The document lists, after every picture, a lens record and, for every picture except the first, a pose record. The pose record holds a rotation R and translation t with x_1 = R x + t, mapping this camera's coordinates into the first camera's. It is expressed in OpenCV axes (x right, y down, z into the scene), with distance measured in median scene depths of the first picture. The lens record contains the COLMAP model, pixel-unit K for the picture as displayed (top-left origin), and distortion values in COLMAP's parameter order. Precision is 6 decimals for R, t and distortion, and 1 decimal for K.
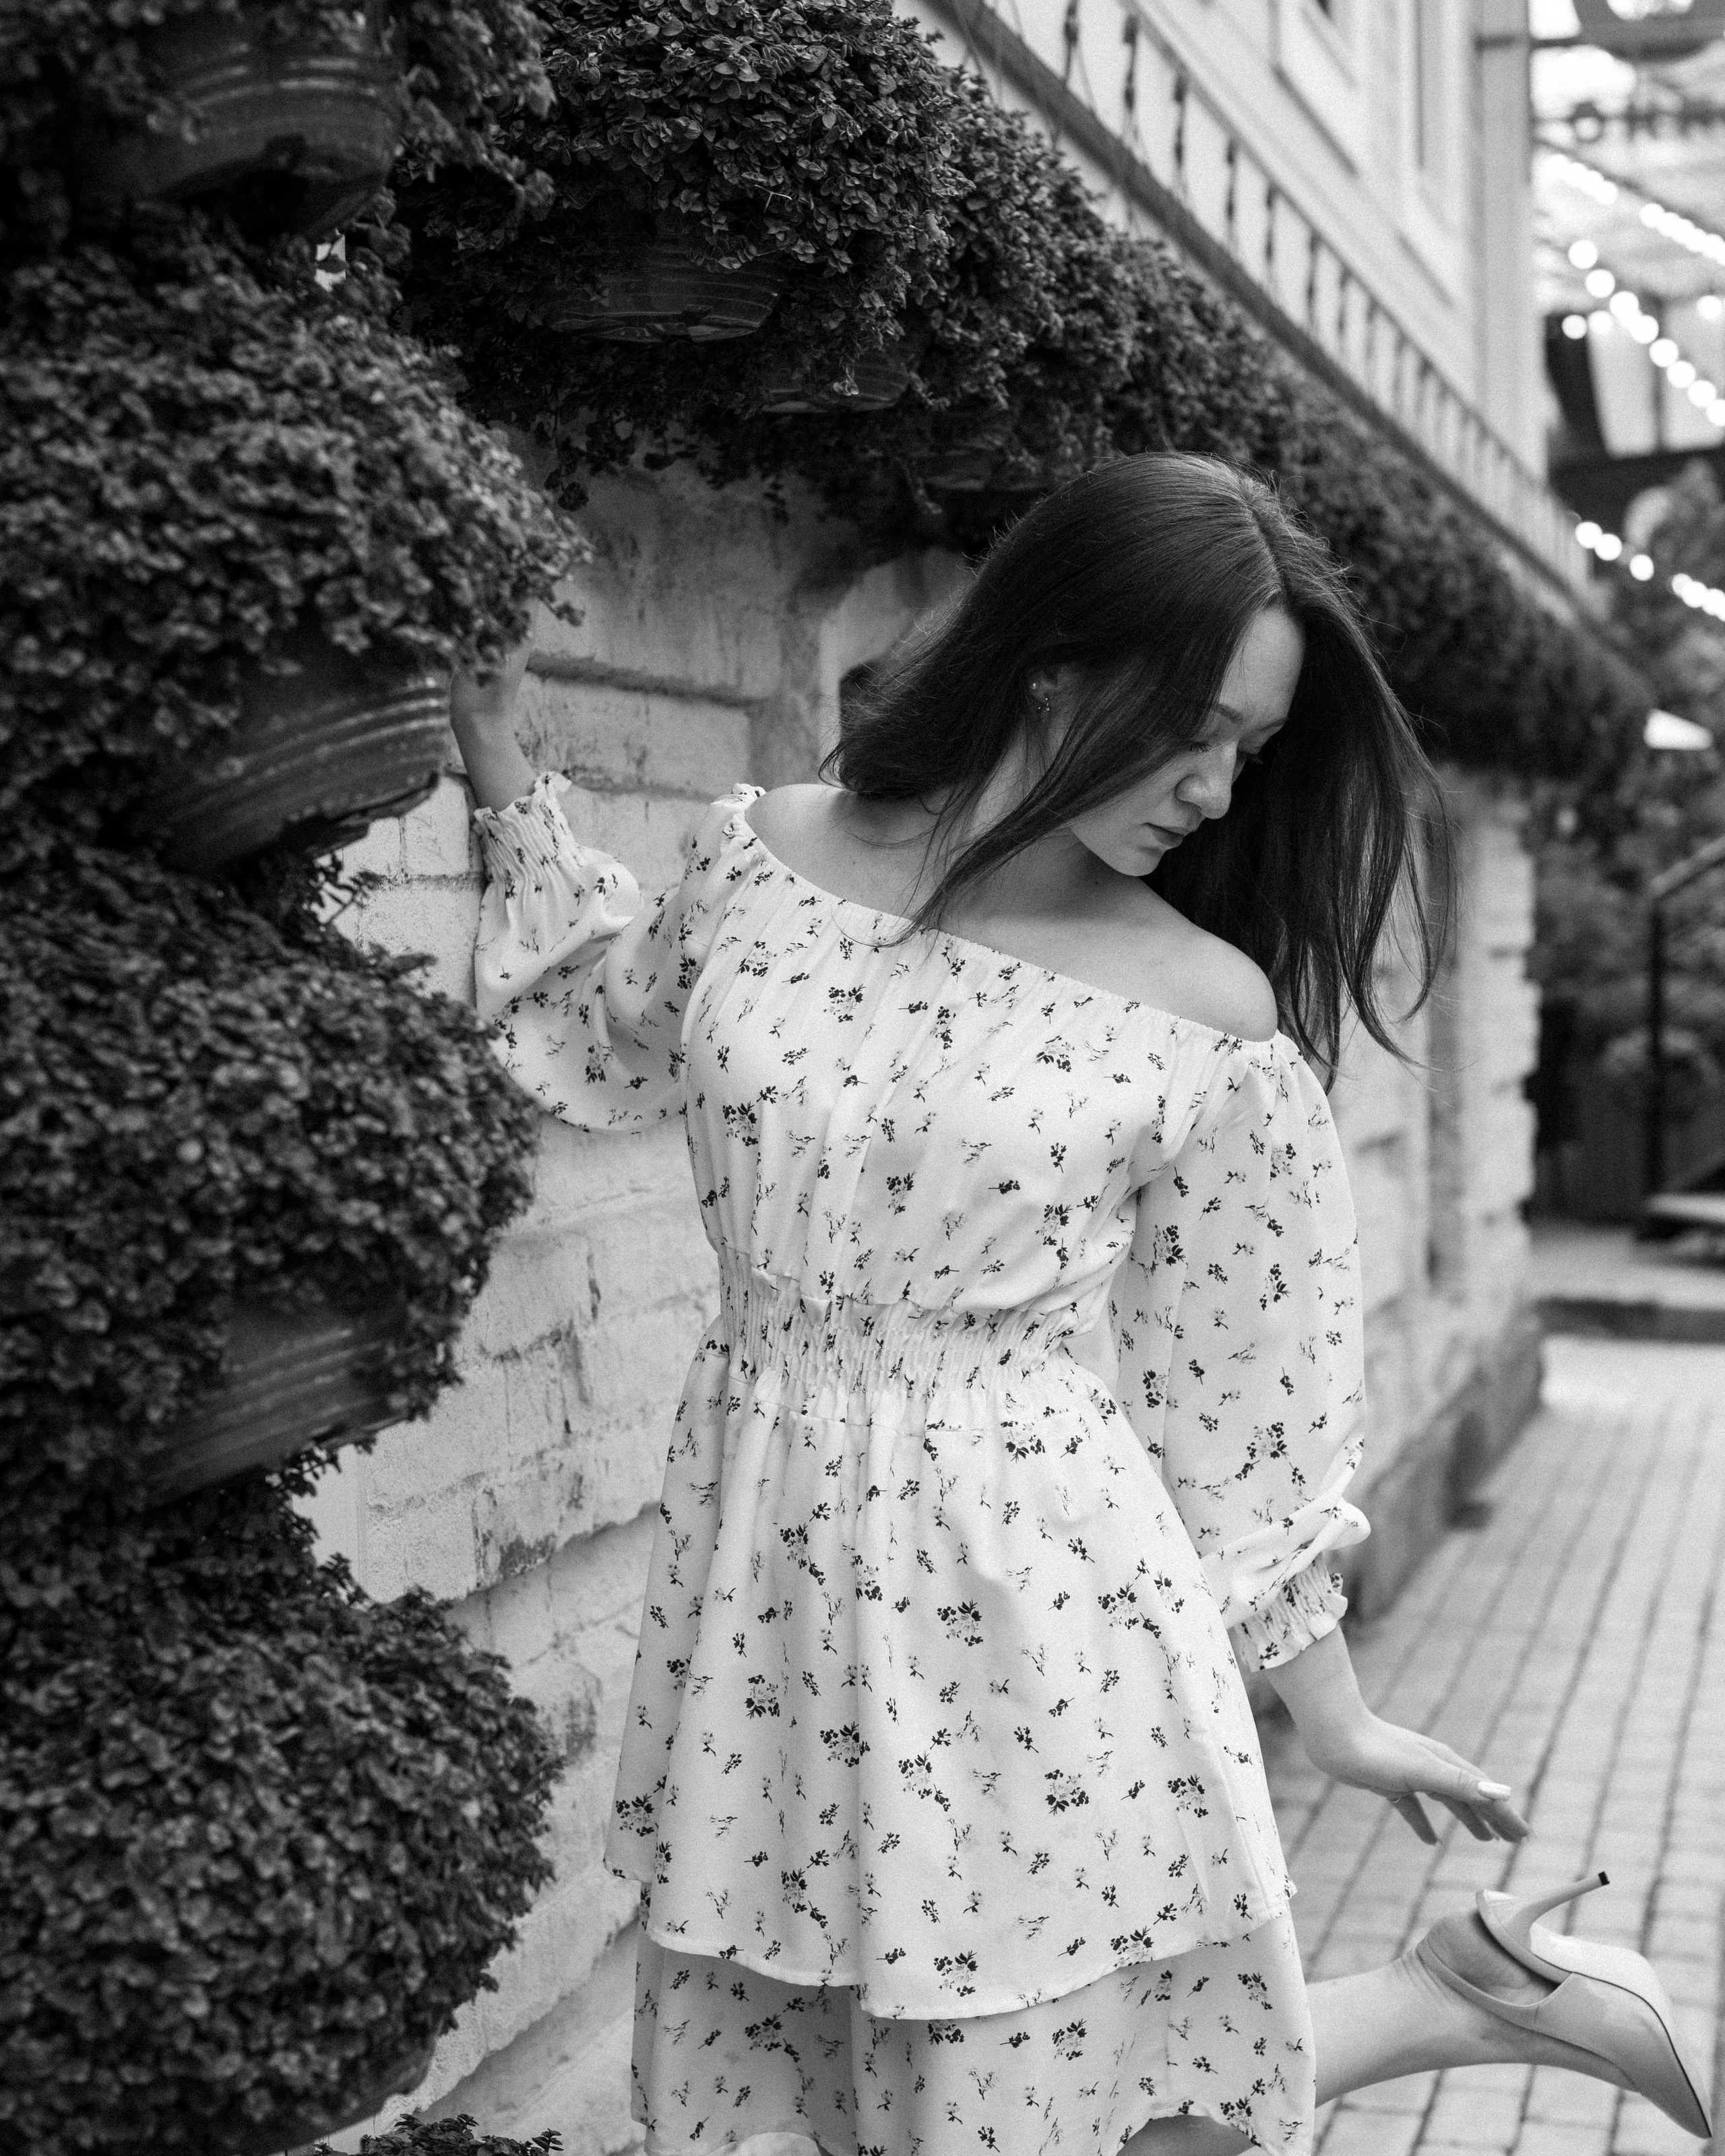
lens RADIAL K [[3691.2, 0, 917.2], [0, 3691.2, 1080.7], [0, 0, 1]] dist [-0.156166, 0.194968]
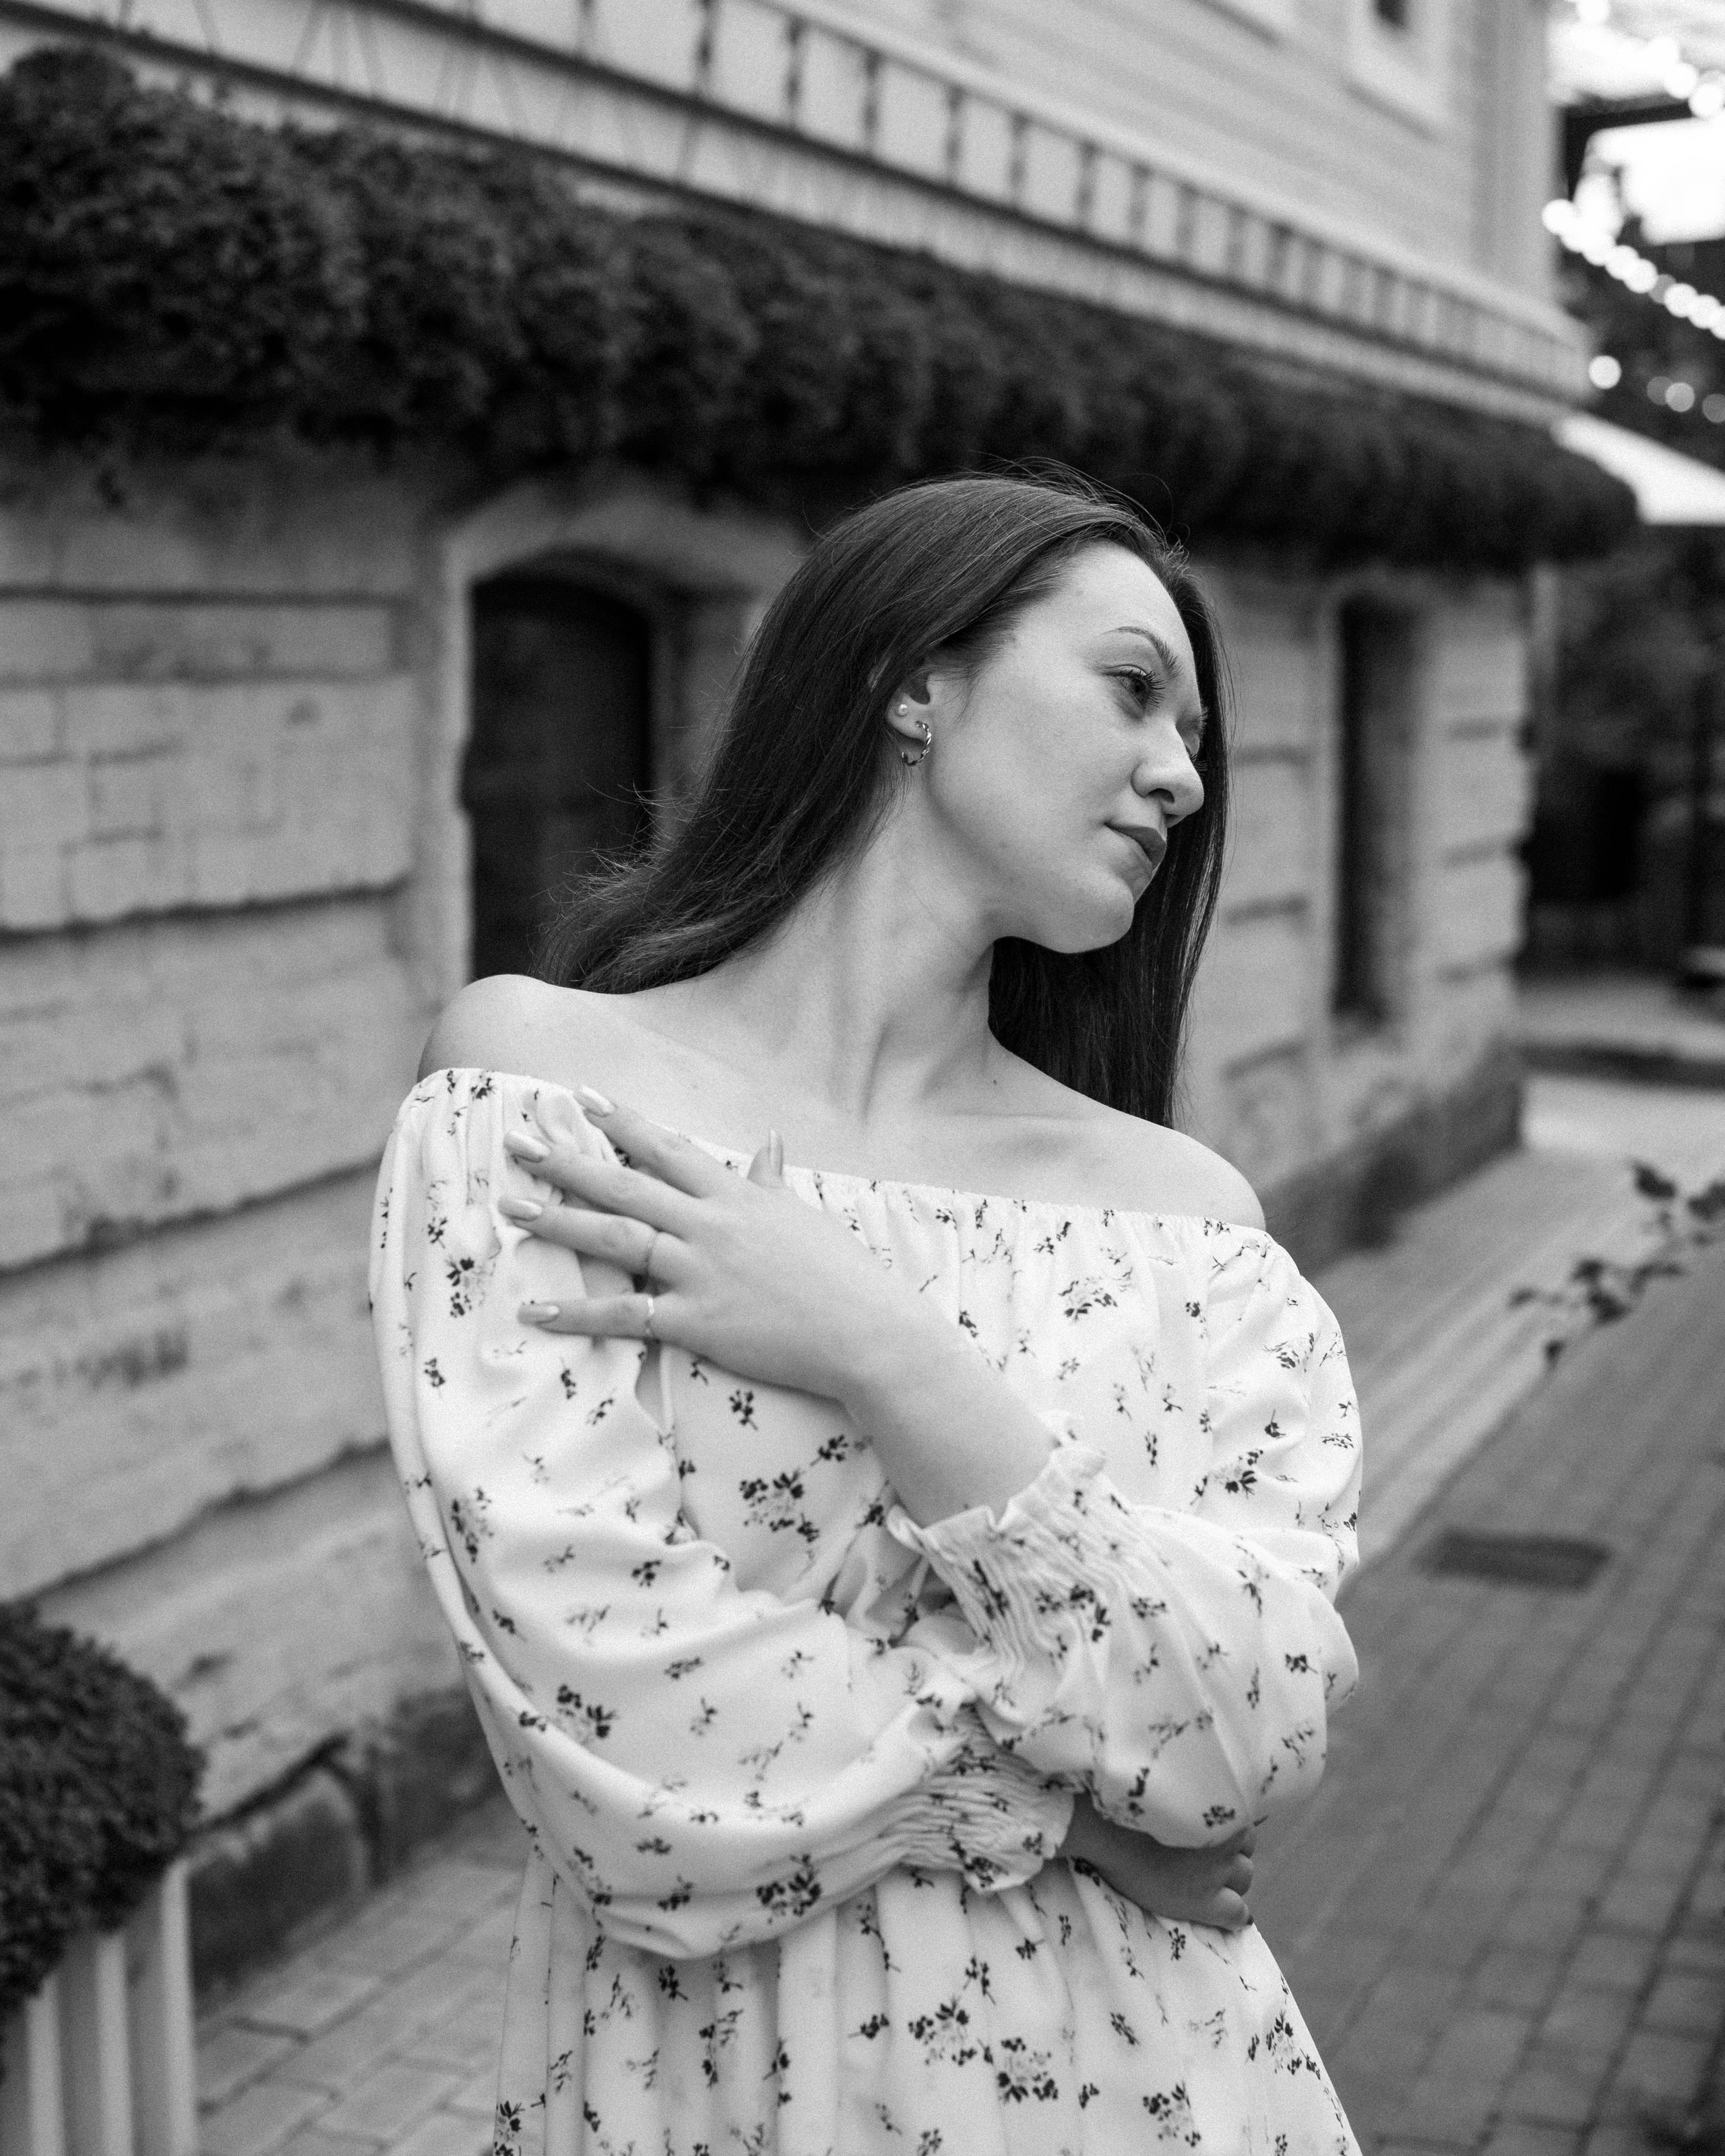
lens RADIAL K [[3691.2, 0, 917.2], [0, 3691.2, 1080.7], [0, 0, 1]] dist [-0.156166, 0.194968]
pose [[0.995573, 0.030839, -0.088792, 0.539049], [-0.023747, 0.996524, 0.079848, -0.080512], [0.090946, -0.077386, 0.992845, -0.630149]]
